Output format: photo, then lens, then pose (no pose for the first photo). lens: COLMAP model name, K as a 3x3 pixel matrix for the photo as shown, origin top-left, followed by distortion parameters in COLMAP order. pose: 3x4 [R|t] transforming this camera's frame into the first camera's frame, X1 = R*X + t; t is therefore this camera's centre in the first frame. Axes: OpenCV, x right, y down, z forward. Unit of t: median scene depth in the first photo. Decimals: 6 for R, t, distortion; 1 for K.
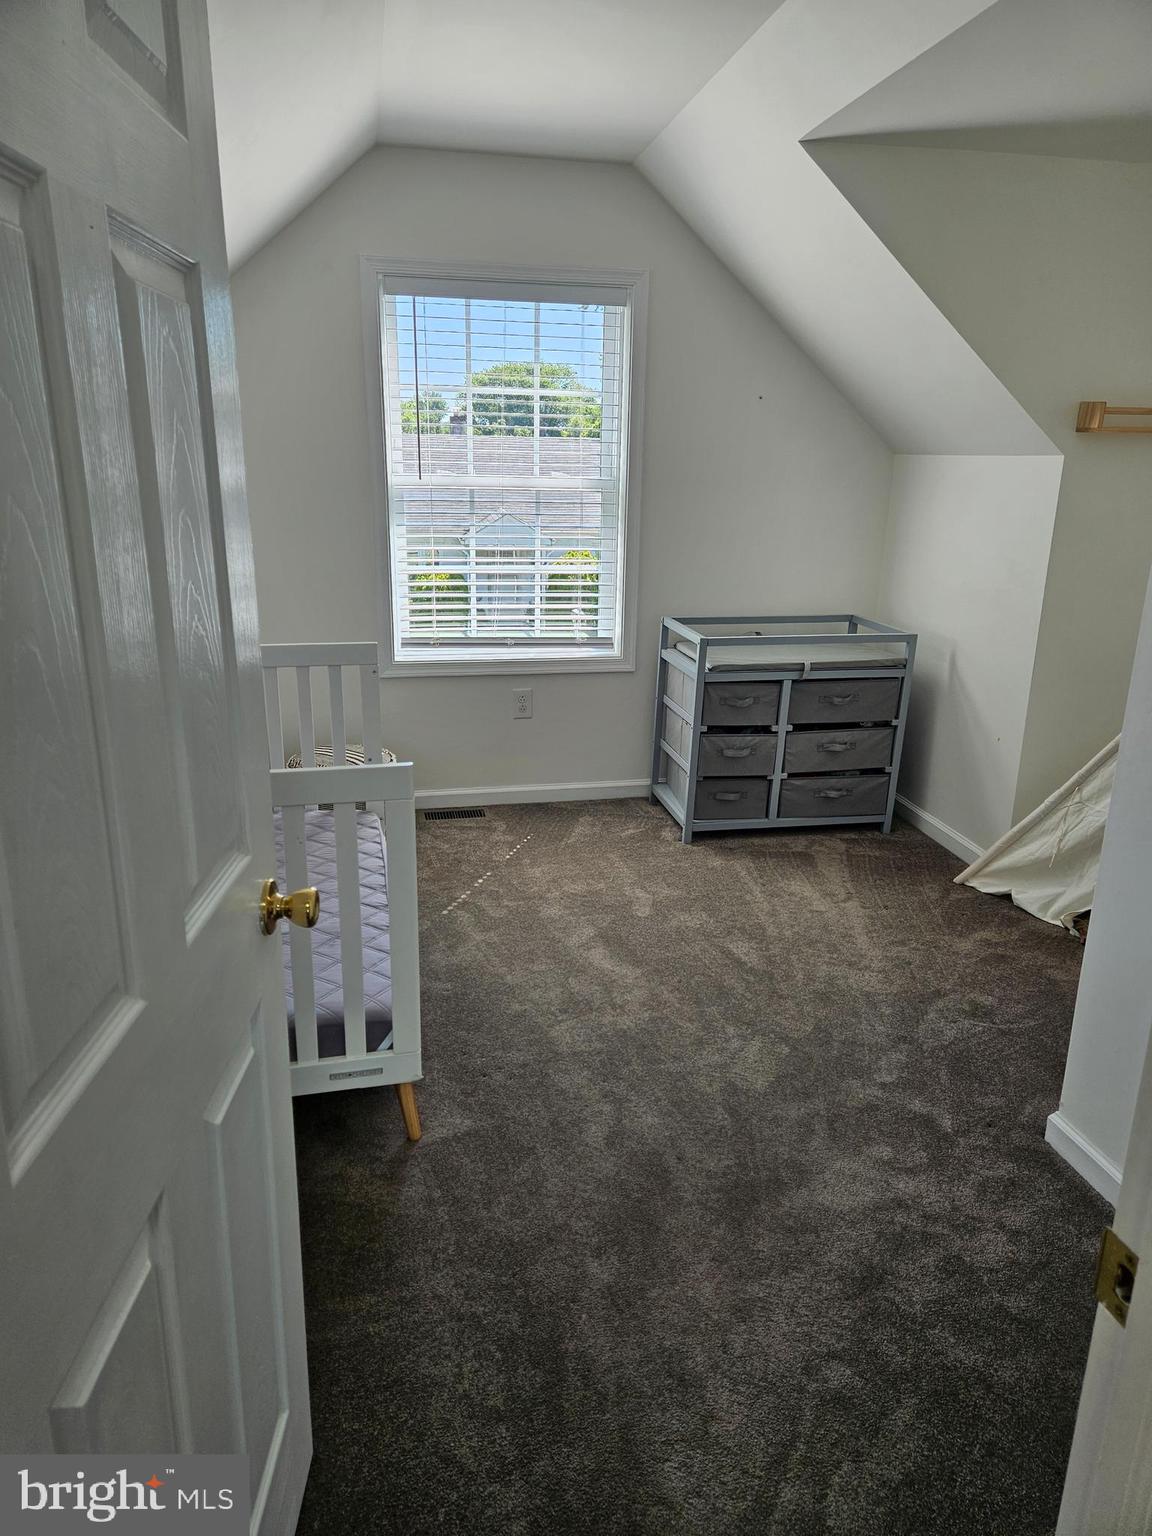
lens RADIAL K [[1016.8, 0, 561.8], [0, 1016.8, 767.7], [0, 0, 1]] dist [0.089448, -0.072004]
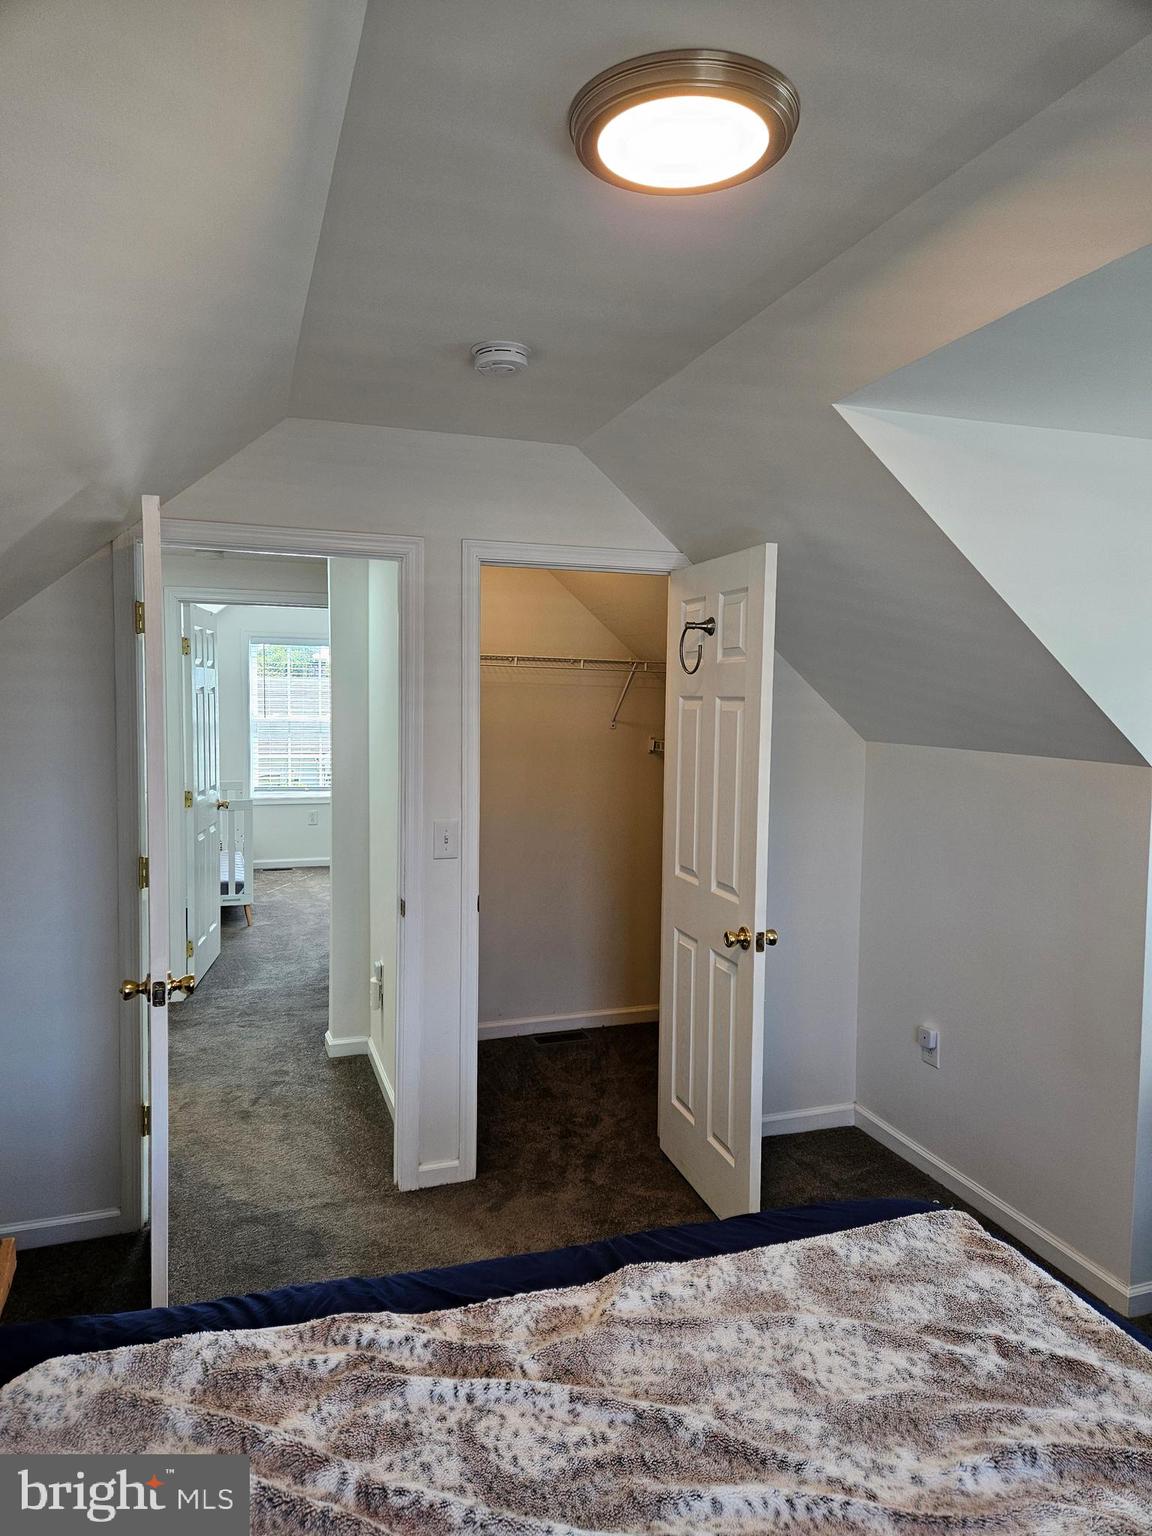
lens RADIAL K [[995.9, 0, 576.0], [0, 995.9, 768.0], [0, 0, 1]] dist [0.081330, -0.065035]
pose [[0.989699, -0.008150, 0.142934, 0.407112], [0.038816, 0.976259, -0.213101, 0.594536], [-0.137804, 0.216454, 0.966518, -2.210328]]
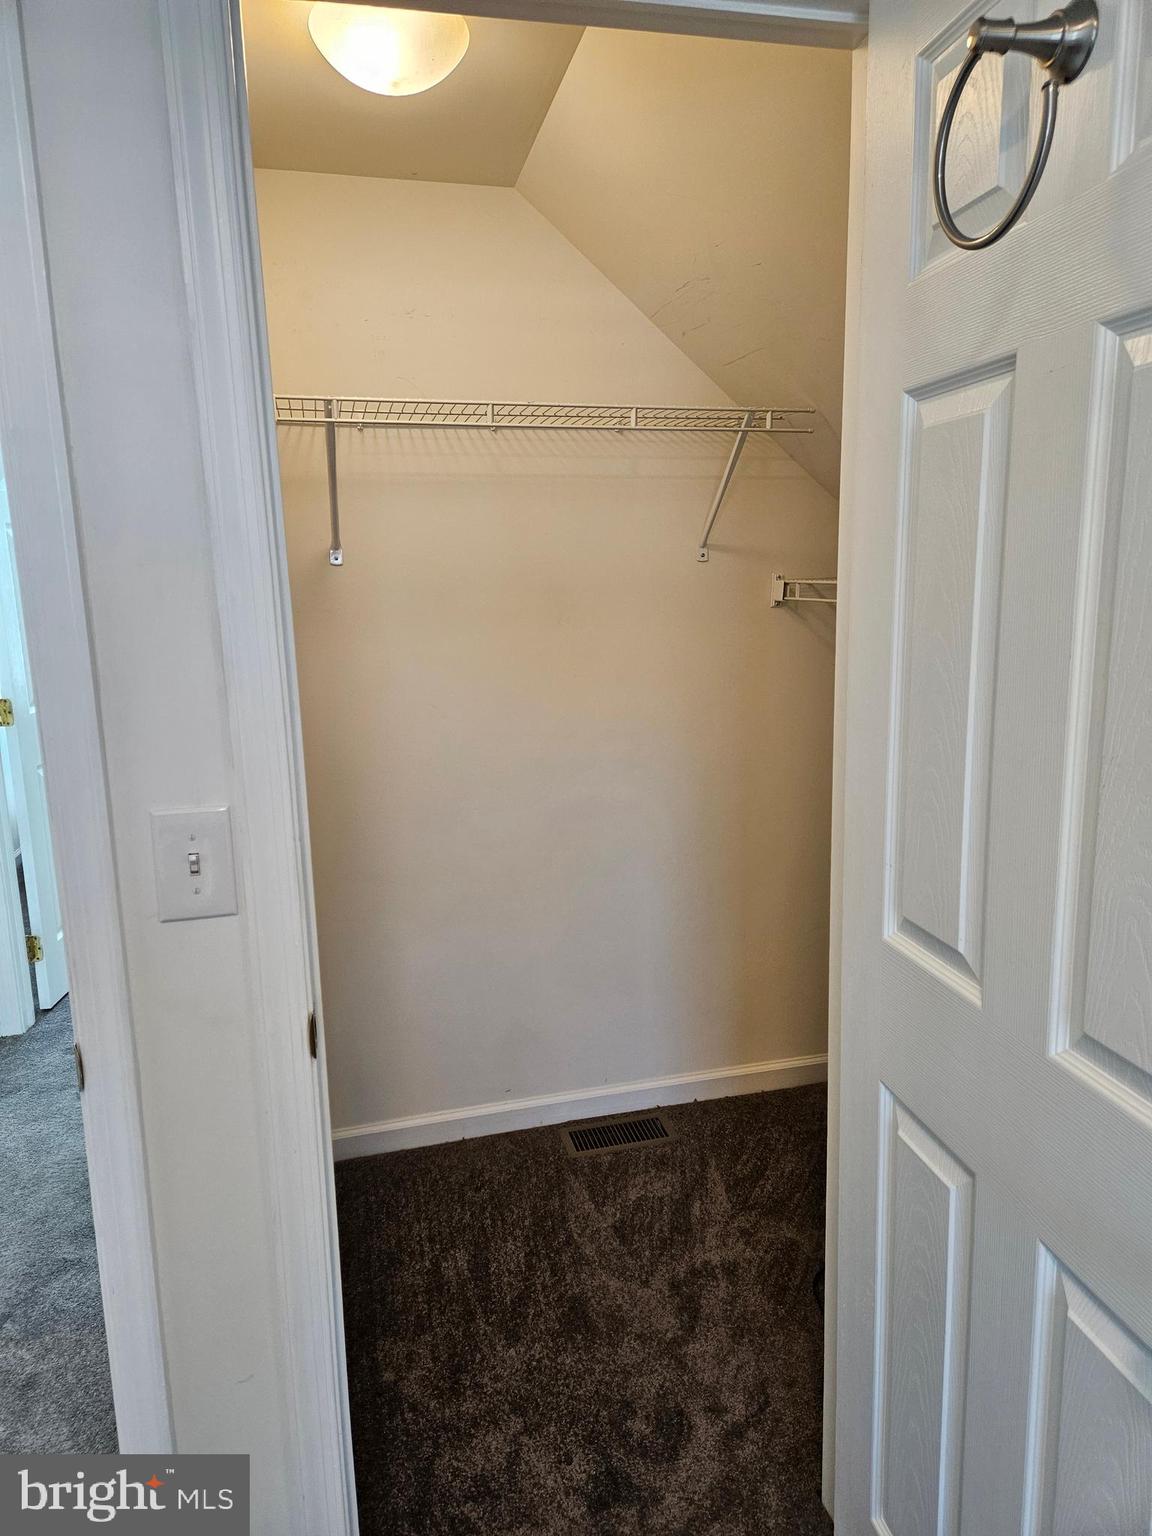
lens RADIAL K [[1016.8, 0, 561.8], [0, 1016.8, 767.7], [0, 0, 1]] dist [0.089448, -0.072004]
pose [[0.998505, -0.046843, 0.028179, 0.594946], [0.049407, 0.993912, -0.098481, 0.390075], [-0.023395, 0.099726, 0.994740, -1.262549]]
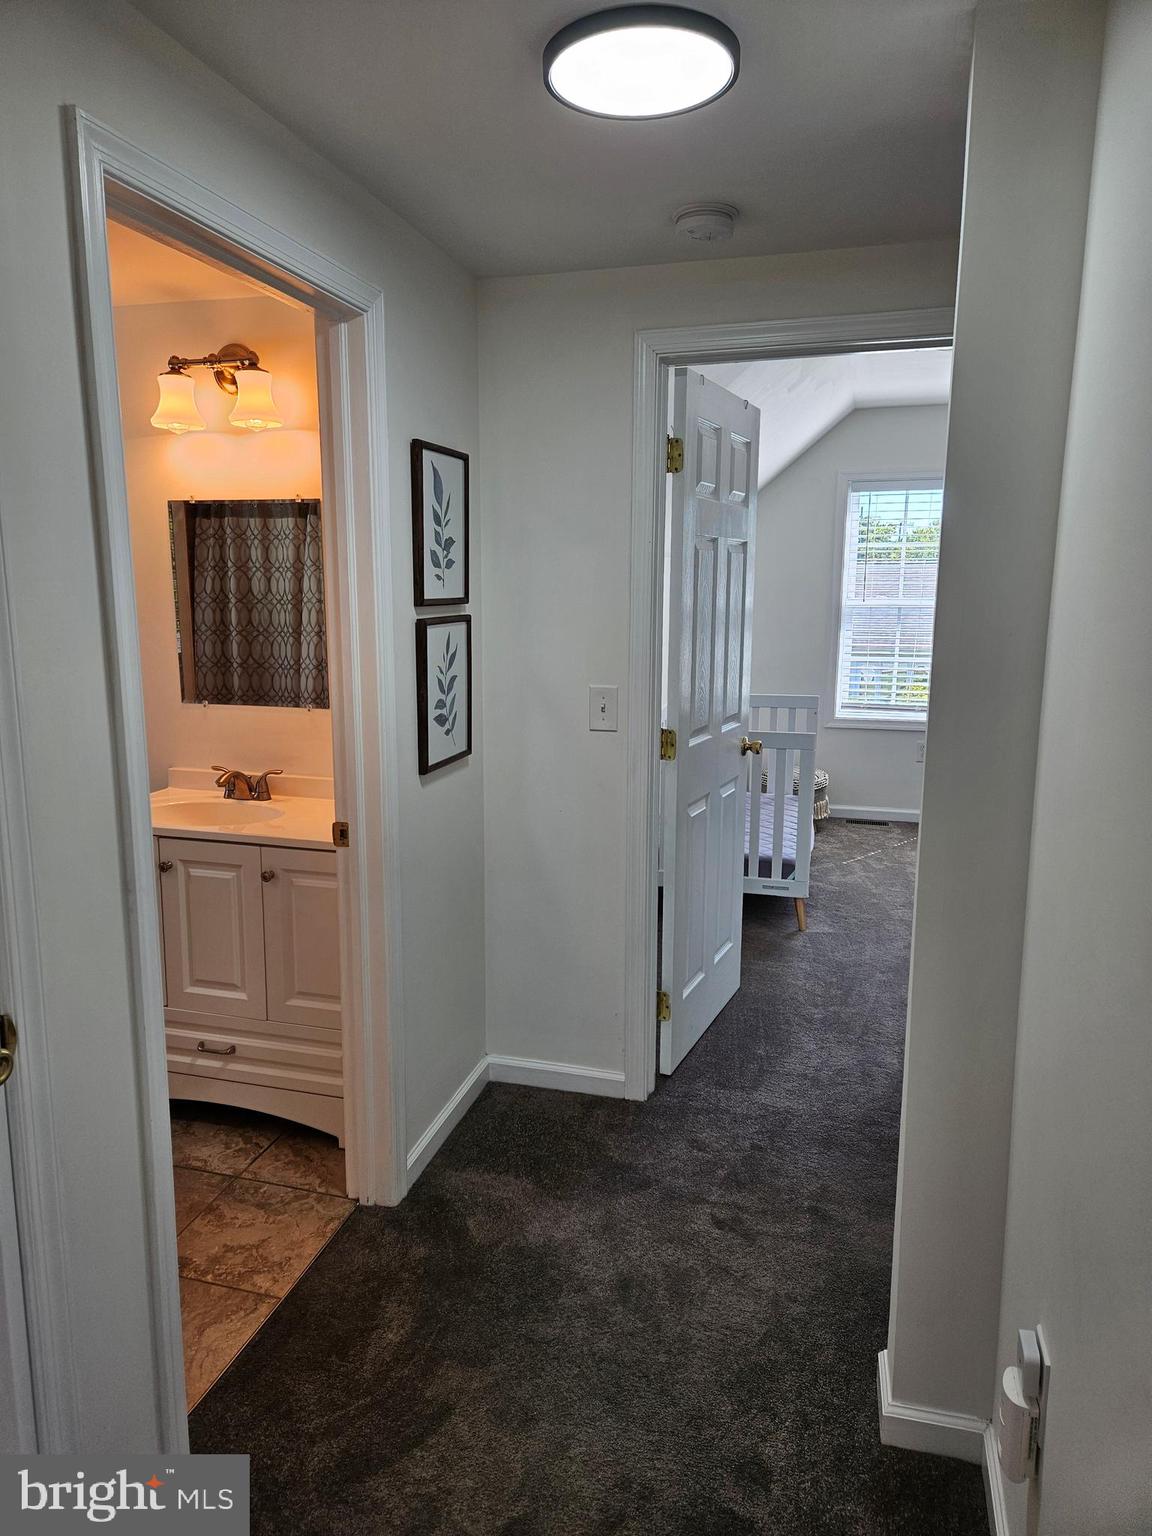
lens RADIAL K [[1016.8, 0, 561.8], [0, 1016.8, 767.7], [0, 0, 1]] dist [0.089448, -0.072004]
pose [[0.890320, 0.072185, -0.449578, 0.311289], [-0.122713, 0.988861, -0.084240, 0.281339], [0.438489, 0.130169, 0.889260, -0.999666]]
